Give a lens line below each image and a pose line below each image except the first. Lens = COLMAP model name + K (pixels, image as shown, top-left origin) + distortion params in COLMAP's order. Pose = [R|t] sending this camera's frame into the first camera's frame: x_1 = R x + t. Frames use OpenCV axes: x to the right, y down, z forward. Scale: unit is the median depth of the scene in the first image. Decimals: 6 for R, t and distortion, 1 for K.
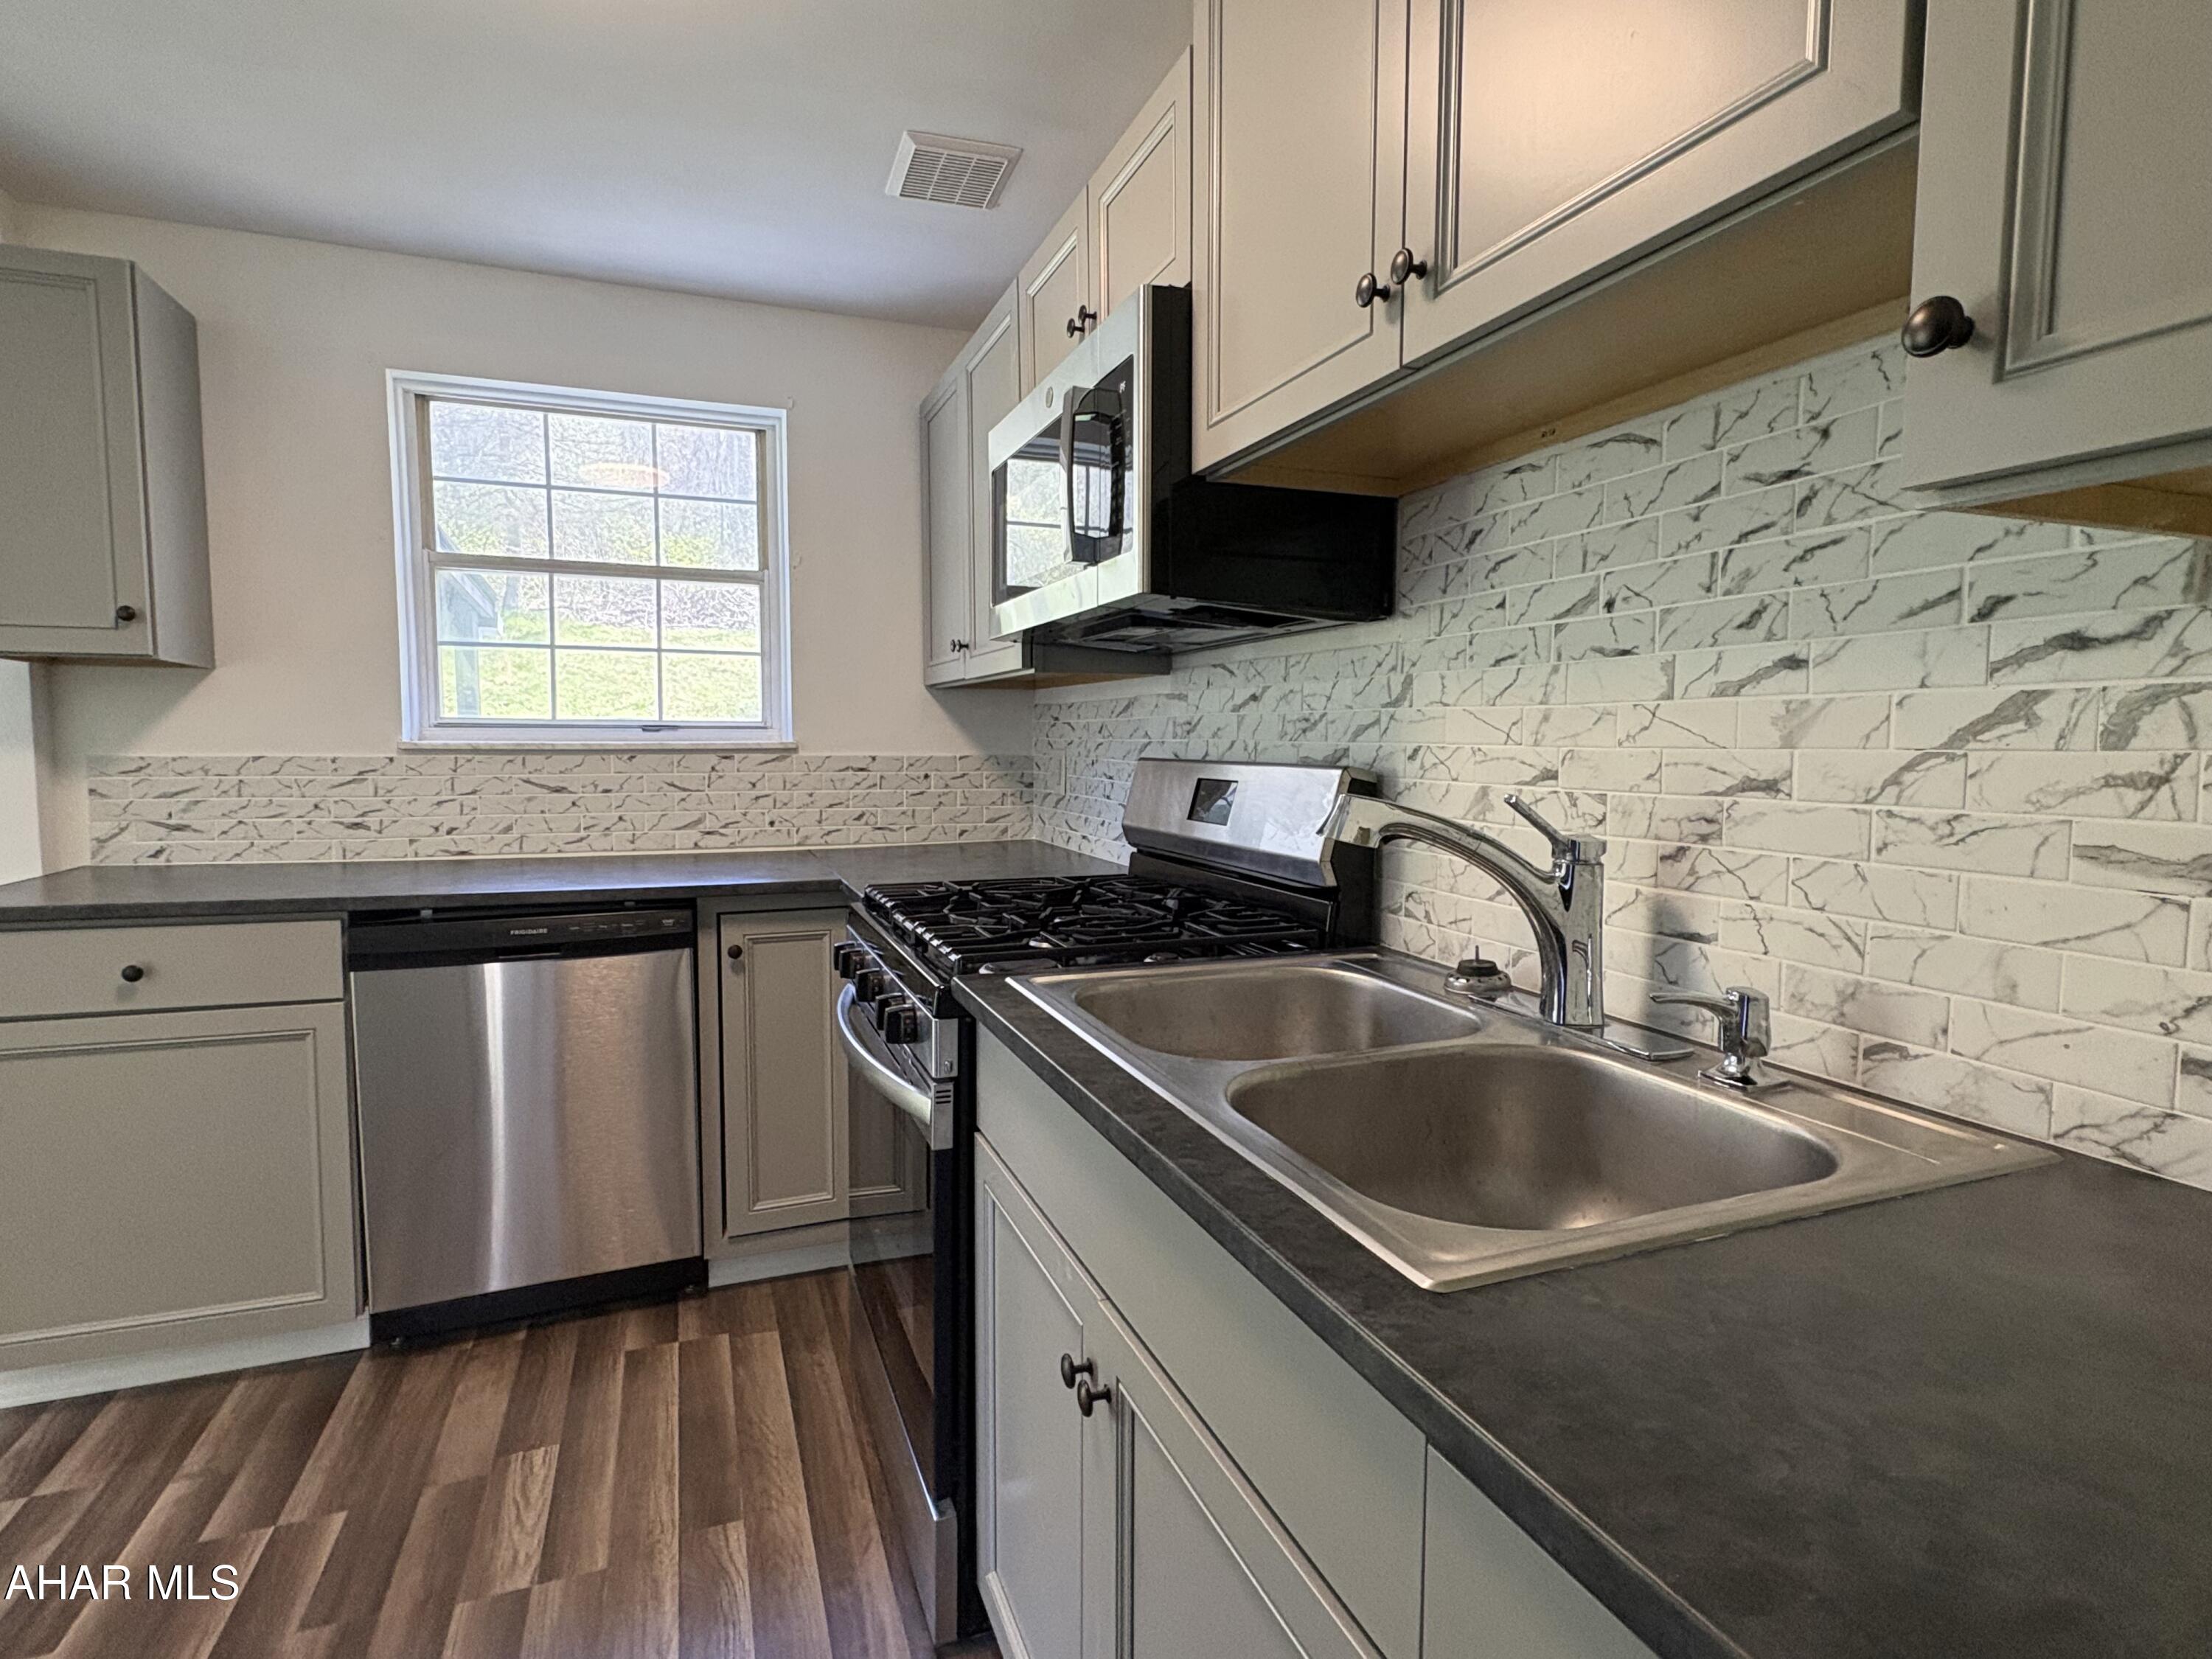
lens RADIAL K [[1105.8, 0, 1106.0], [0, 1105.8, 829.5], [0, 0, 1]] dist [0.000656, 0.000539]
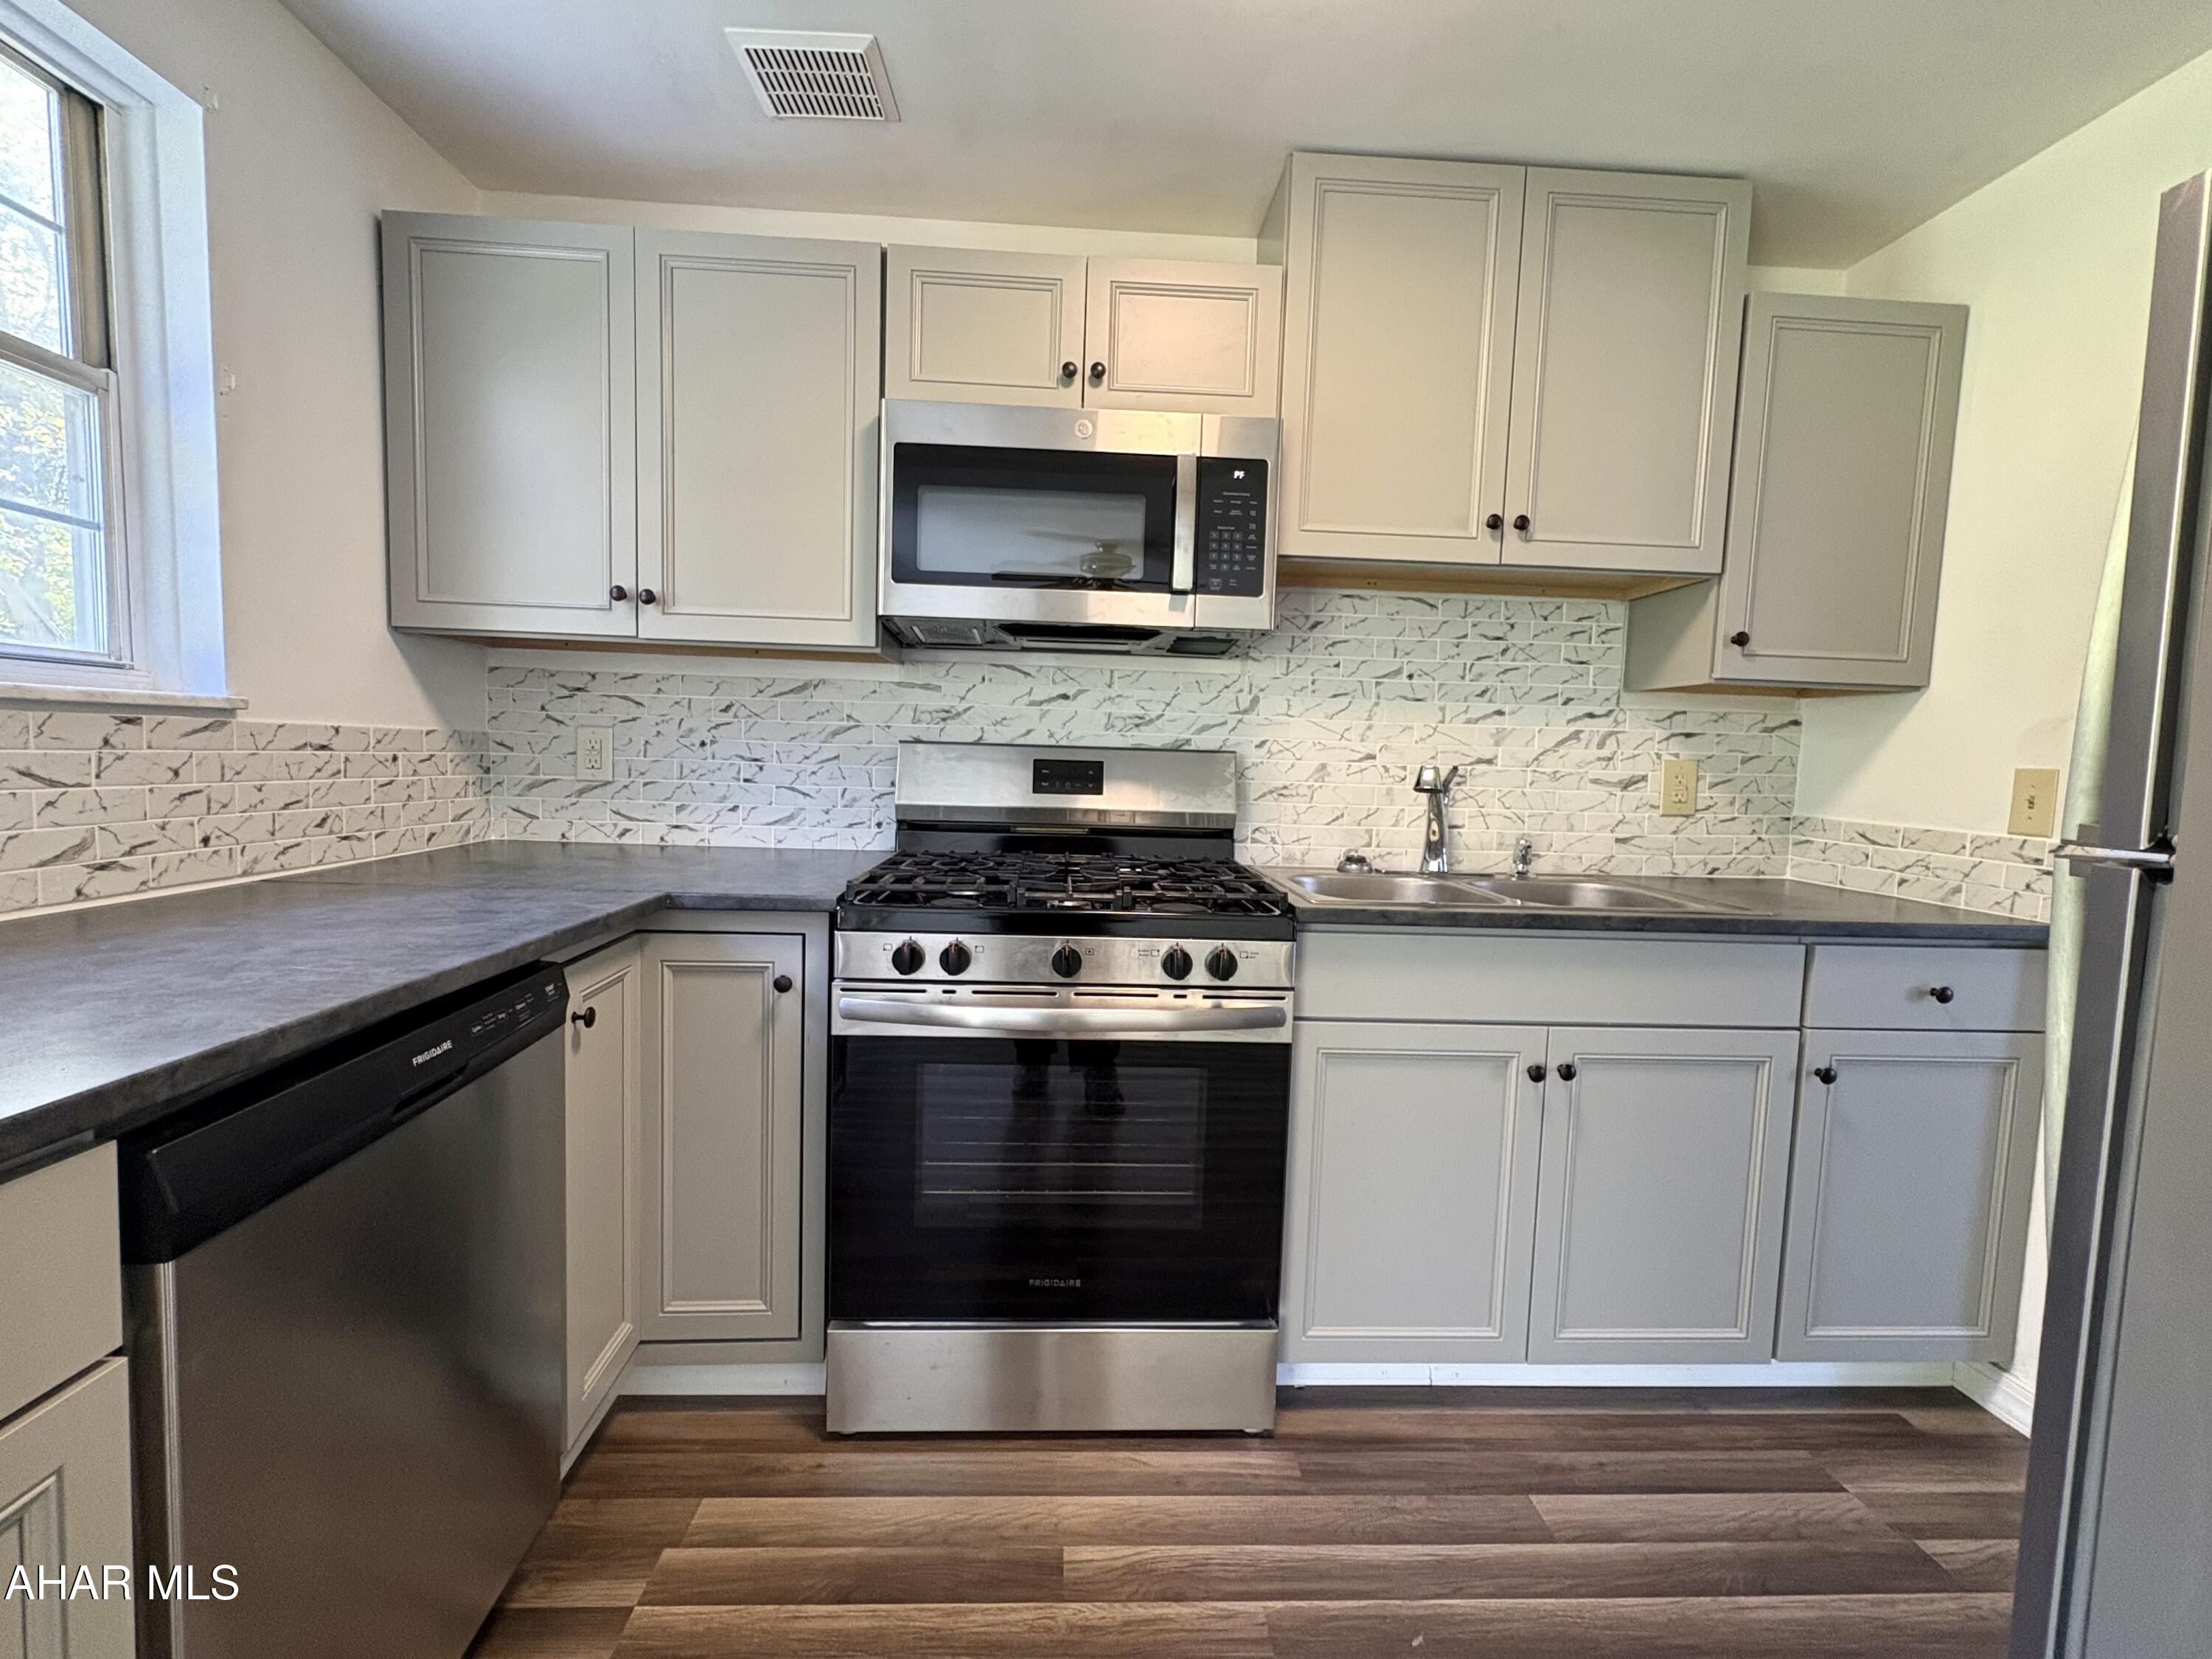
lens RADIAL K [[955.3, 0, 1106.0], [0, 955.3, 829.5], [0, 0, 1]] dist [-0.005350, 0.000241]
pose [[0.312578, -0.067233, 0.947510, -1.214626], [0.047139, 0.997361, 0.055220, -0.032277], [-0.948722, 0.027405, 0.314923, 0.809000]]
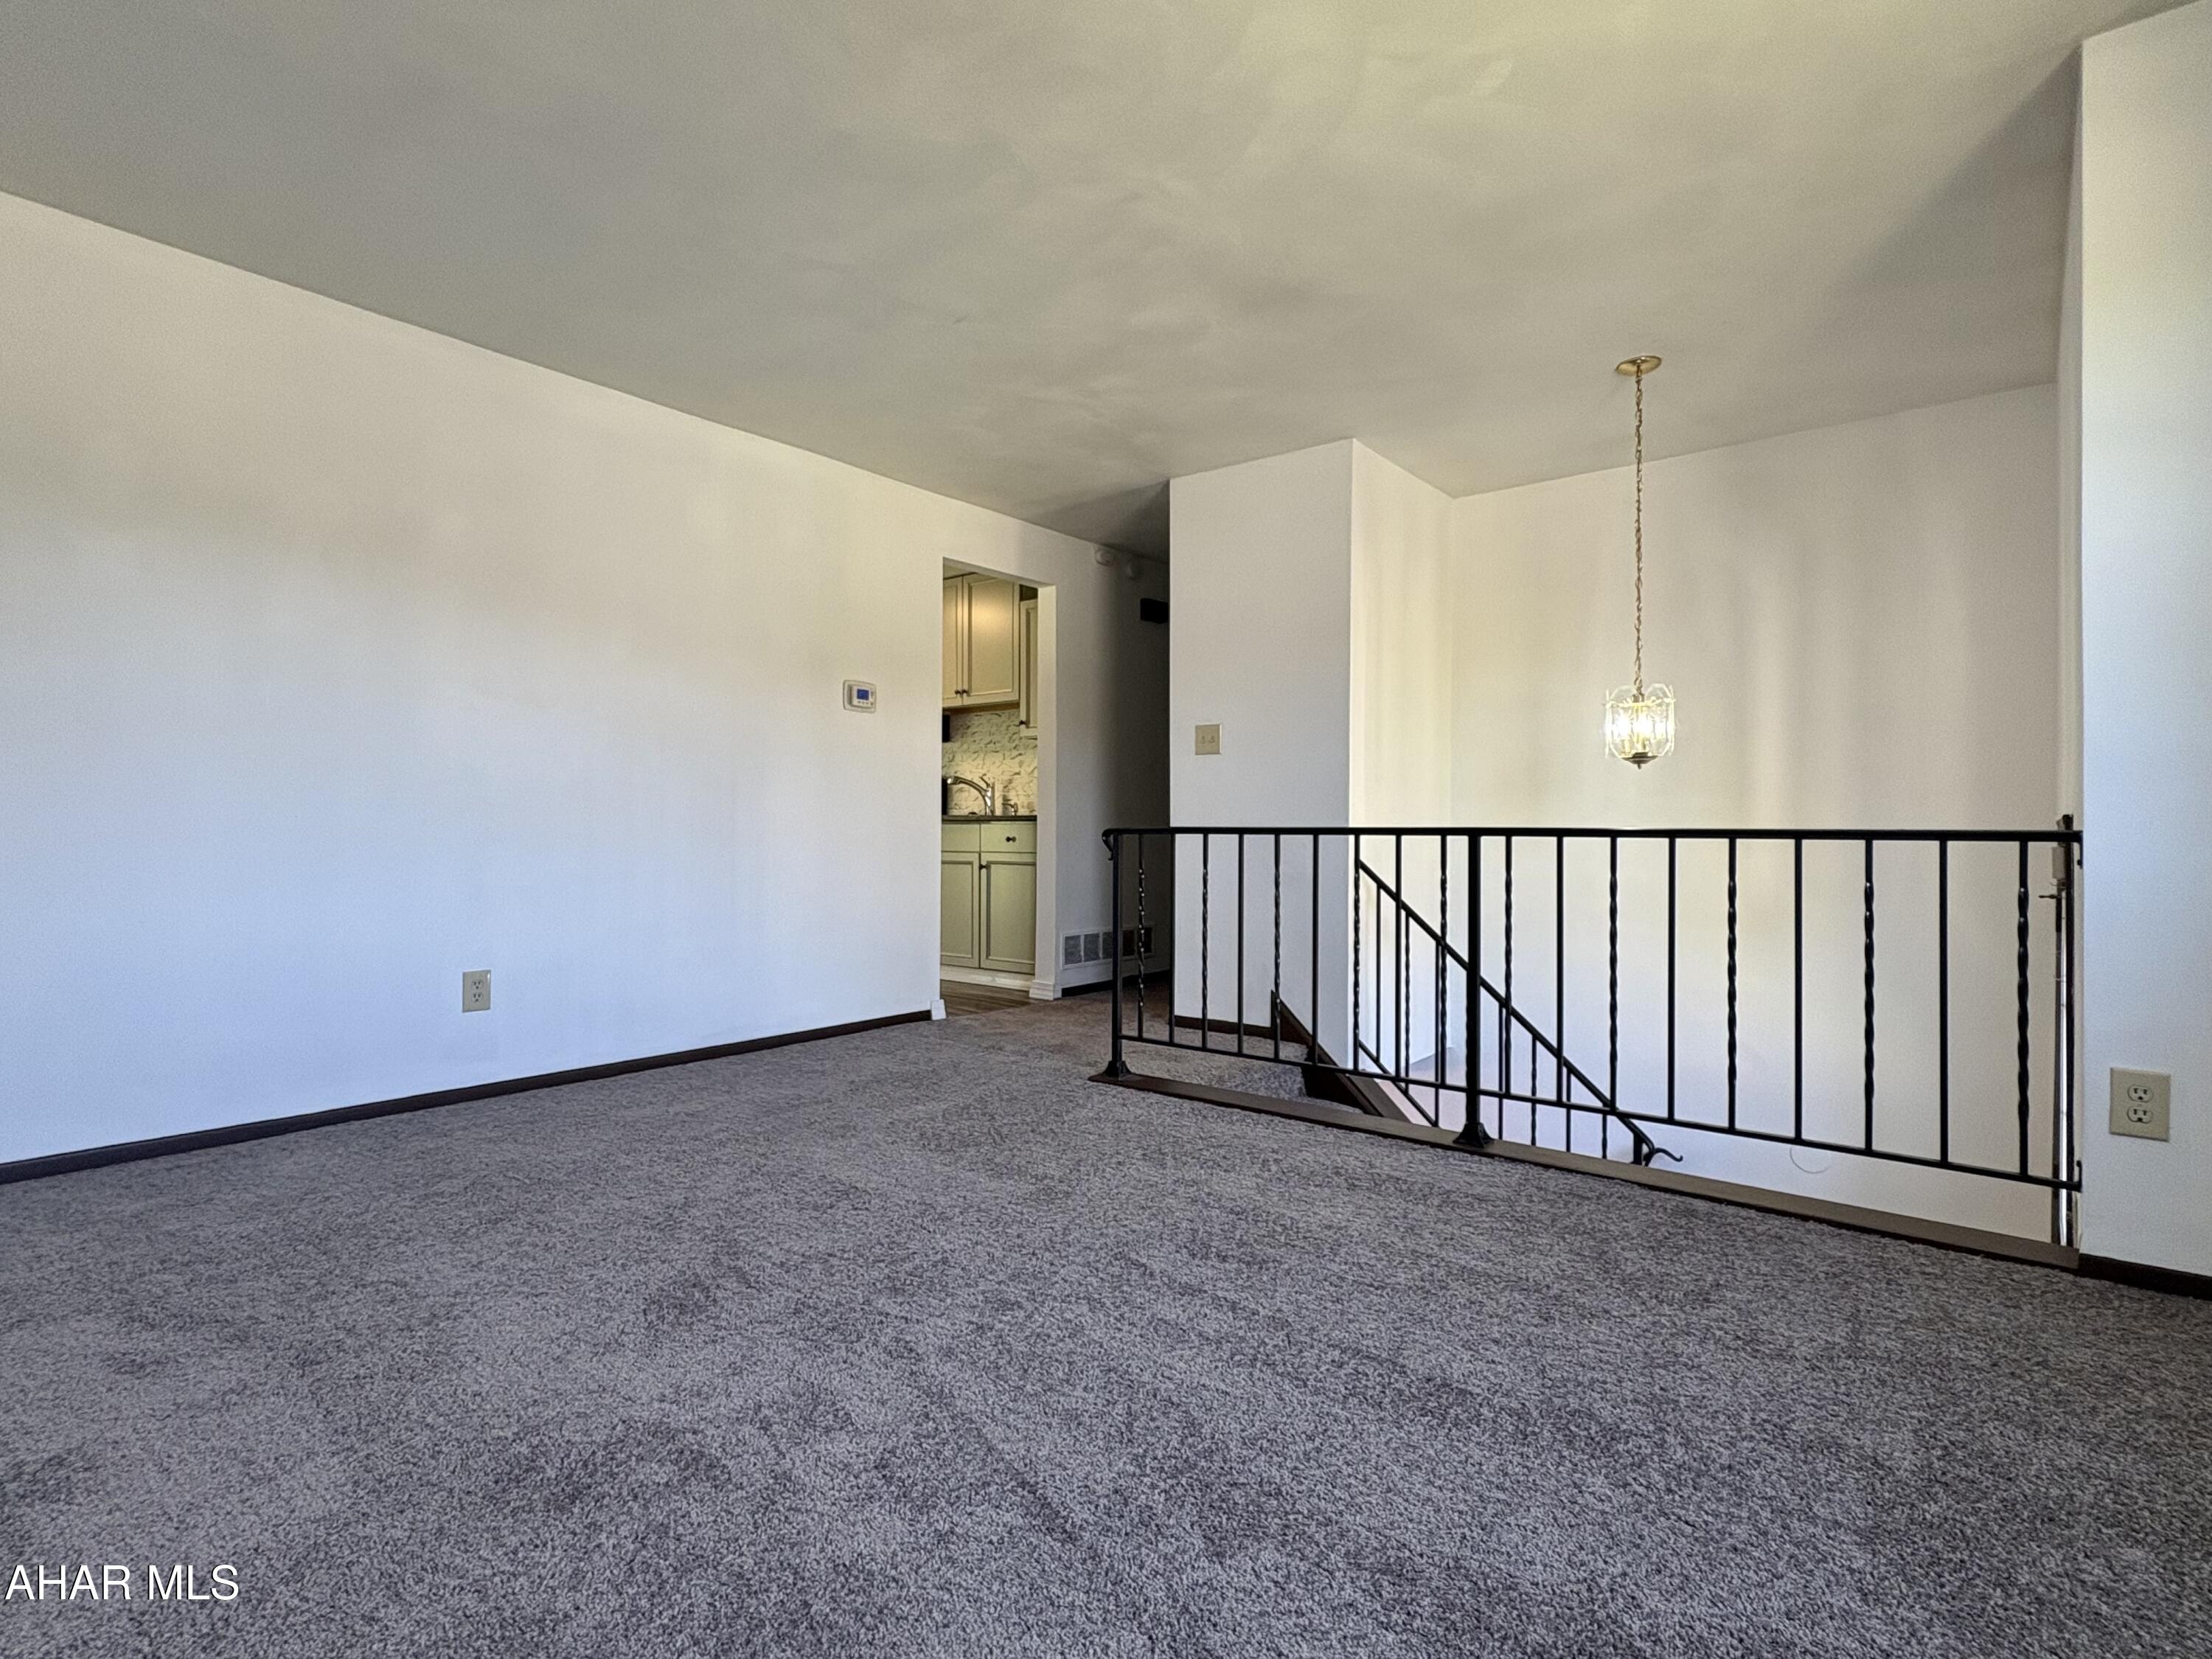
lens RADIAL K [[1105.8, 0, 1106.0], [0, 1105.8, 829.5], [0, 0, 1]] dist [0.000656, 0.000539]
pose [[0.871329, 0.006846, 0.490651, -1.479109], [0.033453, 0.996748, -0.073315, 0.544964], [-0.489557, 0.080295, 0.868266, -3.379587]]
